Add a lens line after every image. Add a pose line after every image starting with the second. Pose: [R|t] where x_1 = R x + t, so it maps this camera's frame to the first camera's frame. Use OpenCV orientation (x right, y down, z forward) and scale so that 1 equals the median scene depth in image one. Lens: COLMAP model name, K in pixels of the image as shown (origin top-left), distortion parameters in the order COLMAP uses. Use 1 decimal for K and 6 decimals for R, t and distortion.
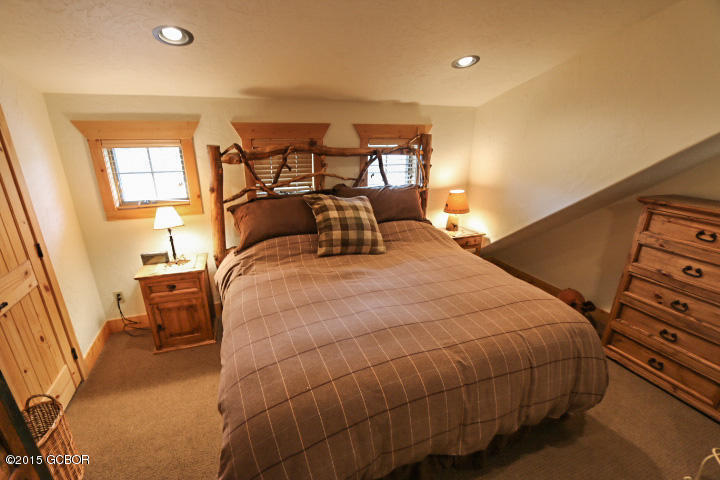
lens RADIAL K [[326.7, 0, 356.6], [0, 326.7, 239.4], [0, 0, 1]] dist [-0.012198, 0.000964]
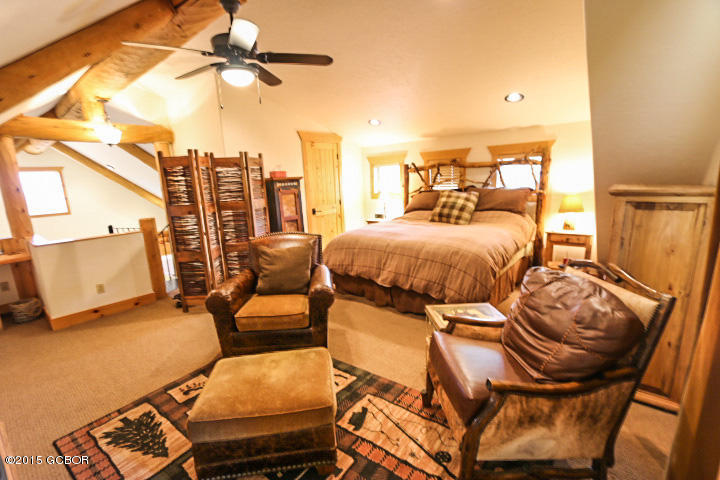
lens RADIAL K [[326.7, 0, 356.6], [0, 326.7, 239.4], [0, 0, 1]] dist [-0.012198, 0.000964]
pose [[0.502351, 0.137897, -0.853597, 1.078724], [-0.221222, 0.974841, 0.027292, 0.164872], [0.835885, 0.175125, 0.520218, -0.223144]]
